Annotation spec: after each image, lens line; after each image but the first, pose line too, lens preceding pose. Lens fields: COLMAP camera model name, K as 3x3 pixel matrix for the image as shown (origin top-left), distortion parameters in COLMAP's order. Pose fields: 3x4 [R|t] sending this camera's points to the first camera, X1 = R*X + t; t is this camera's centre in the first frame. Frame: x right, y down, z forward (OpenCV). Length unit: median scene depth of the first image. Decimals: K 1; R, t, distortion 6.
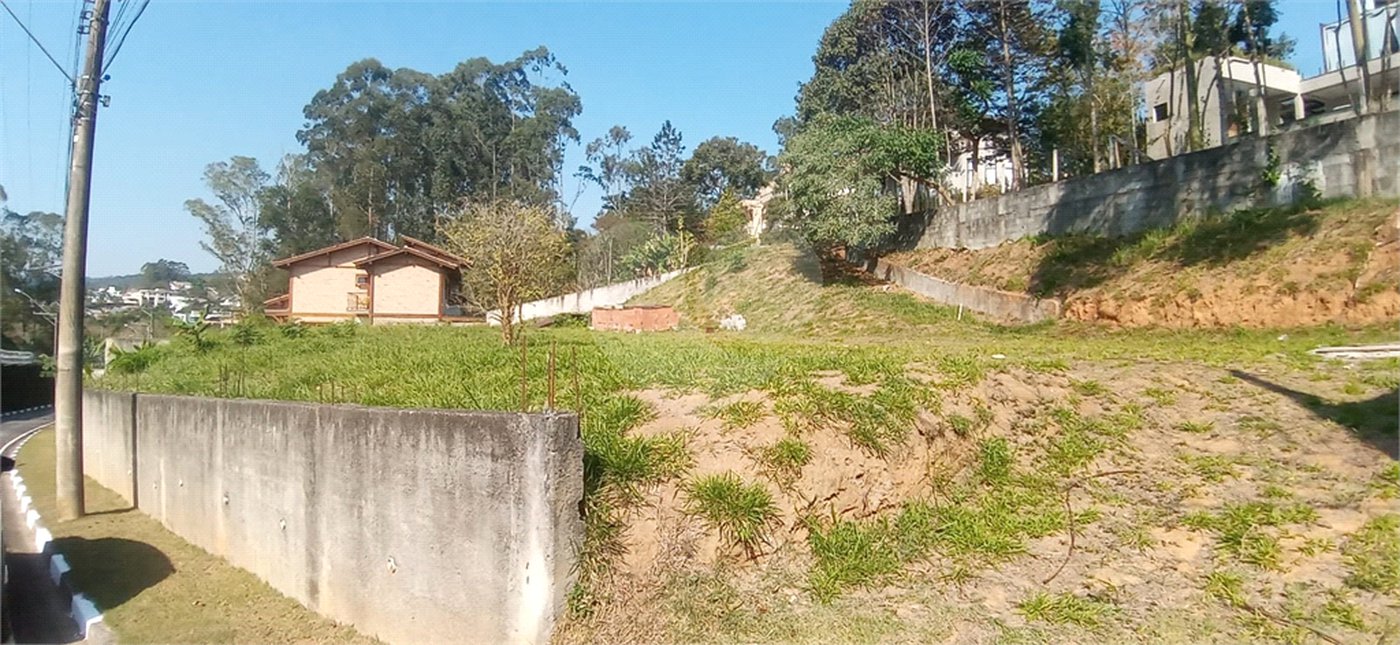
lens RADIAL K [[708.0, 0, 693.8], [0, 708.0, 320.9], [0, 0, 1]] dist [-0.052518, -0.030174]
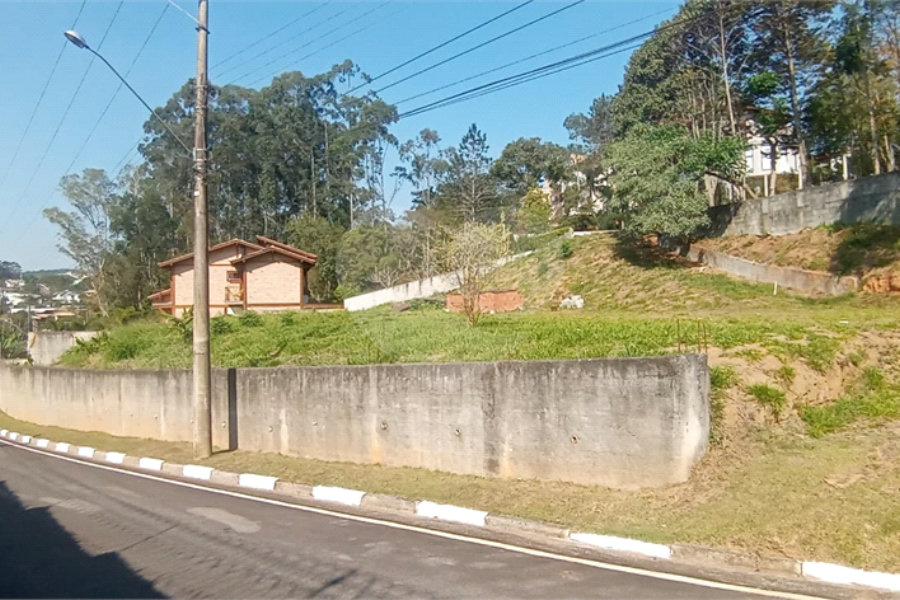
lens RADIAL K [[658.5, 0, 442.3], [0, 658.5, 293.7], [0, 0, 1]] dist [-0.040123, -0.044022]
pose [[0.998097, -0.033811, -0.051563, -0.107131], [0.033314, 0.999390, -0.010476, -0.007559], [0.051885, 0.008739, 0.998615, -0.131199]]
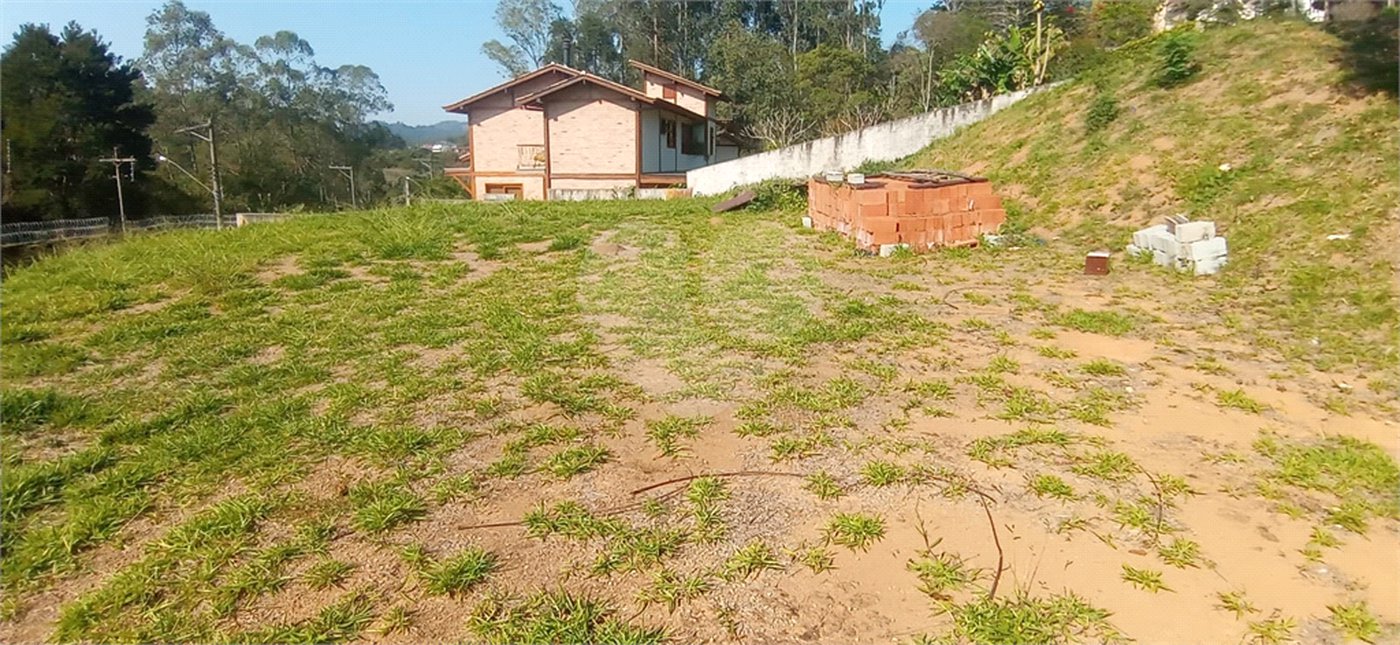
lens RADIAL K [[708.0, 0, 694.8], [0, 708.0, 313.8], [0, 0, 1]] dist [-0.052518, -0.030174]
pose [[0.891835, 0.084470, -0.444404, 0.001093], [0.015798, 0.975996, 0.217216, -0.037090], [0.452085, -0.200742, 0.869093, 0.625091]]
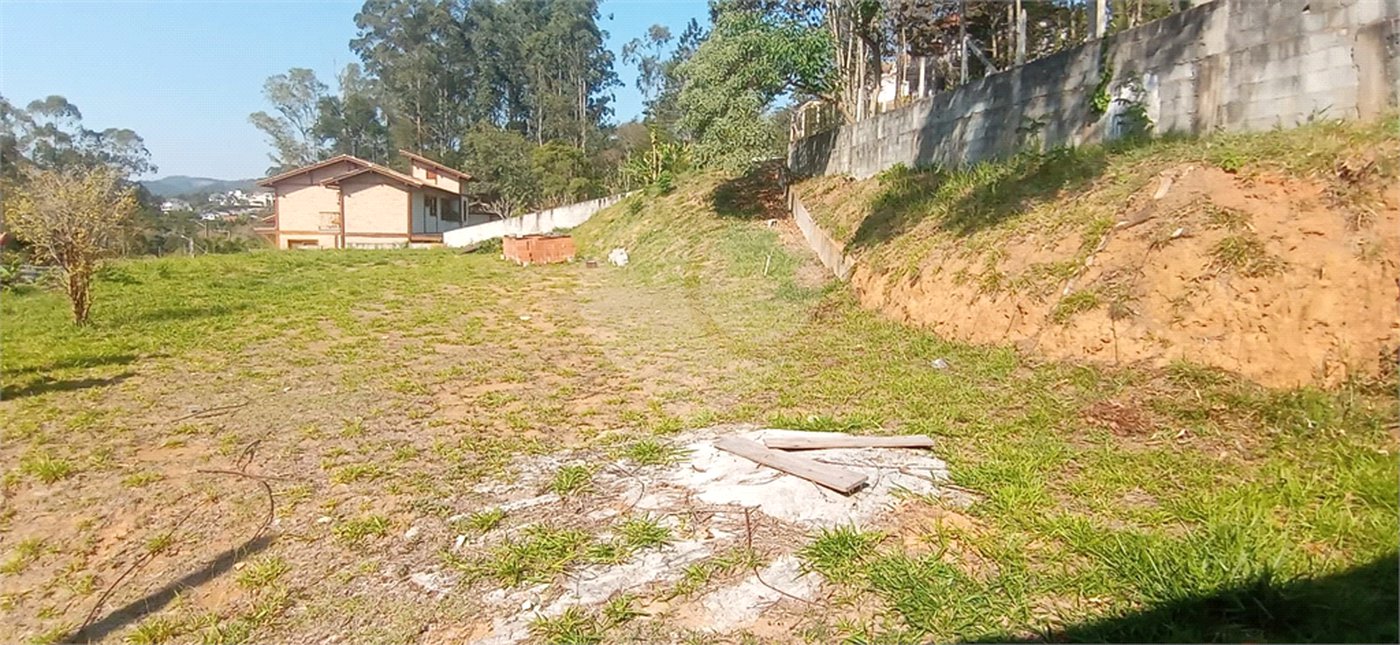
lens RADIAL K [[708.0, 0, 692.9], [0, 708.0, 319.6], [0, 0, 1]] dist [-0.052518, -0.030174]
pose [[0.988652, 0.030082, -0.147183, 0.287033], [-0.009870, 0.990636, 0.136175, -0.042783], [0.149901, -0.133177, 0.979691, 0.105719]]
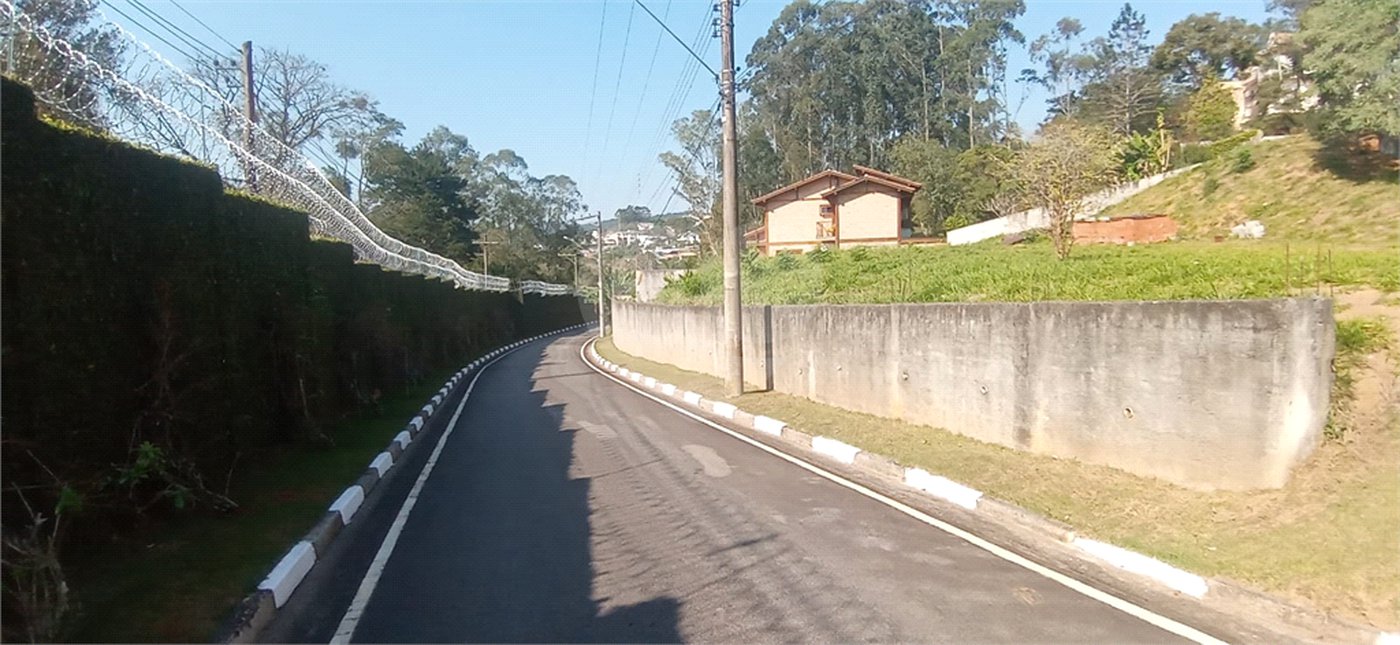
lens RADIAL K [[708.0, 0, 689.4], [0, 708.0, 318.1], [0, 0, 1]] dist [-0.052518, -0.030174]
pose [[0.833922, 0.005550, -0.551855, -0.062884], [0.053458, 0.994435, 0.090783, -0.001466], [0.549287, -0.105207, 0.828984, -0.094022]]
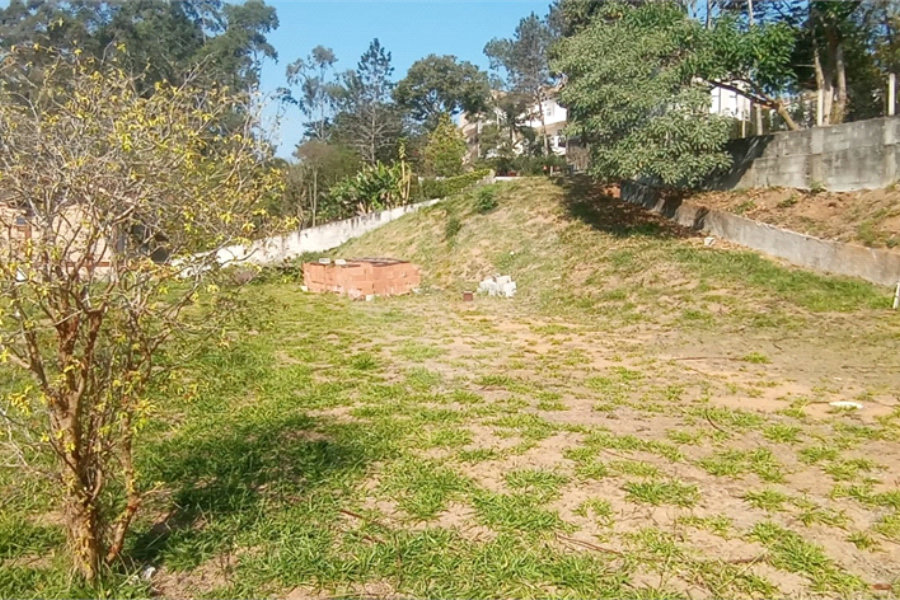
lens RADIAL K [[658.5, 0, 441.9], [0, 658.5, 296.9], [0, 0, 1]] dist [-0.040123, -0.044022]
pose [[0.996683, -0.012723, 0.080377, -0.059222], [0.006276, 0.996779, 0.079951, -0.041922], [-0.081136, -0.079181, 0.993553, 0.309498]]
